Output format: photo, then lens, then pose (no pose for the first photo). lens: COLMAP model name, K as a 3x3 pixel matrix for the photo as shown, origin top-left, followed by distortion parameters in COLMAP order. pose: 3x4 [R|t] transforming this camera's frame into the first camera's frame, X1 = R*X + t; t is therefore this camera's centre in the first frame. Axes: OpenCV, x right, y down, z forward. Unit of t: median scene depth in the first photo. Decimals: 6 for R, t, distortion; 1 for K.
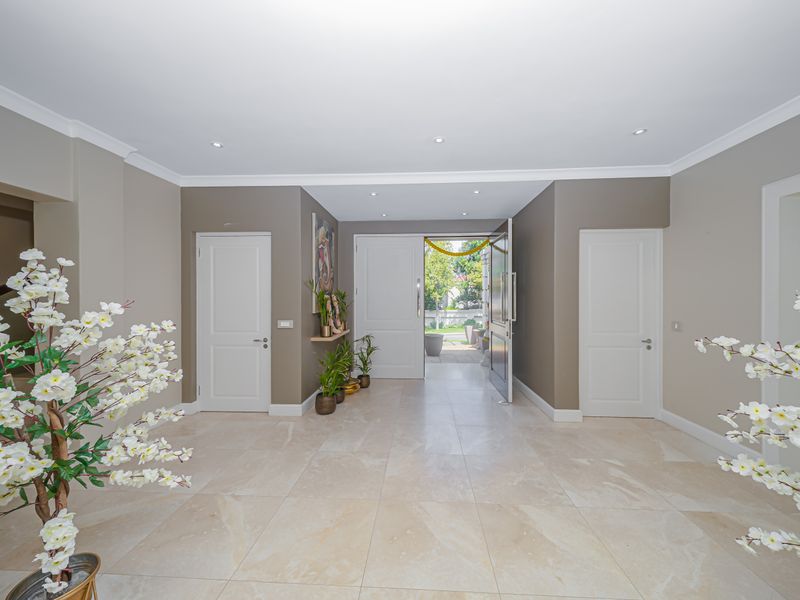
lens RADIAL K [[320.7, 0, 403.2], [0, 320.7, 300.7], [0, 0, 1]] dist [0.001957, -0.000641]
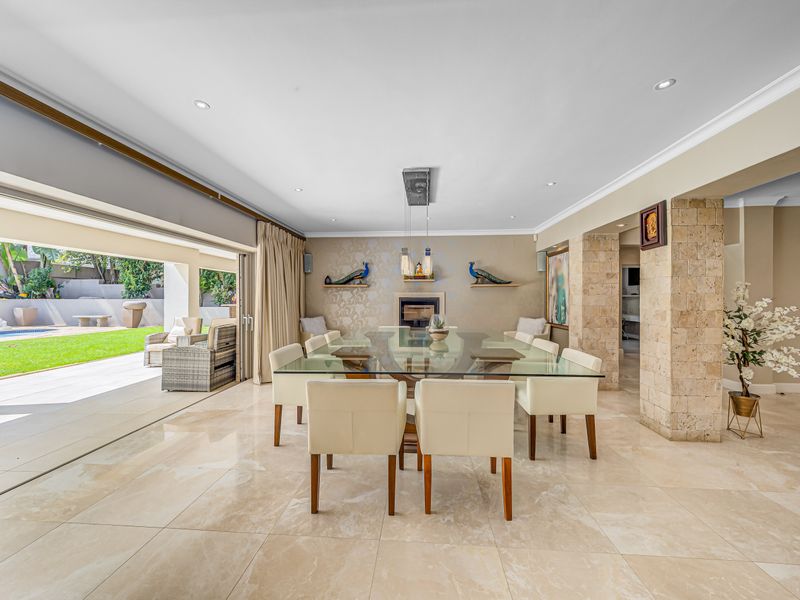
lens RADIAL K [[320.7, 0, 400.1], [0, 320.7, 297.8], [0, 0, 1]] dist [0.001957, -0.000641]
pose [[-0.004810, -0.001047, -0.999988, 0.935288], [-0.006996, 0.999975, -0.001014, 0.012981], [0.999964, 0.006991, -0.004818, -1.070139]]
